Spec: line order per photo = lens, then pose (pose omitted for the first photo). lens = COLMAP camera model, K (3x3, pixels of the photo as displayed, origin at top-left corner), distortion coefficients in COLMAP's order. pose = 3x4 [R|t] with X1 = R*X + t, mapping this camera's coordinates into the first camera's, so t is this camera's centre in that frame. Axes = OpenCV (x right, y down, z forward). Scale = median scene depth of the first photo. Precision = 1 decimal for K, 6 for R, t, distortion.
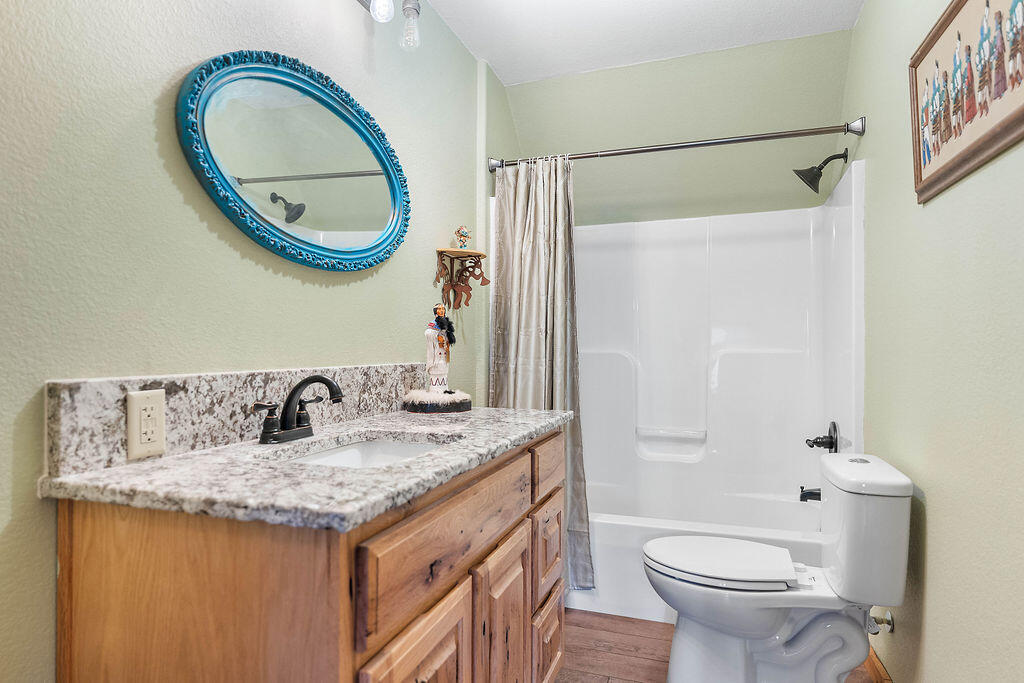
lens RADIAL K [[580.0, 0, 510.1], [0, 580.0, 340.8], [0, 0, 1]] dist [-0.001332, -0.000101]
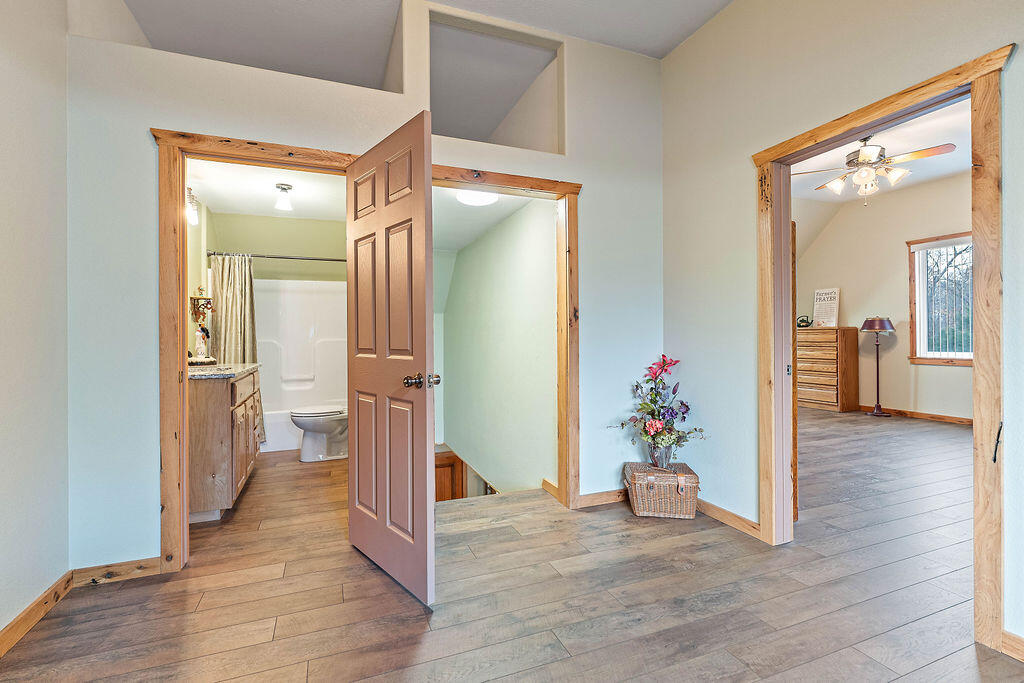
lens RADIAL K [[447.9, 0, 502.0], [0, 447.9, 333.9], [0, 0, 1]] dist [-0.000767, -0.000151]
pose [[0.754630, -0.005950, 0.656124, -0.311206], [0.003587, 0.999981, 0.004943, -0.013807], [-0.656141, -0.001377, 0.754637, -0.975668]]
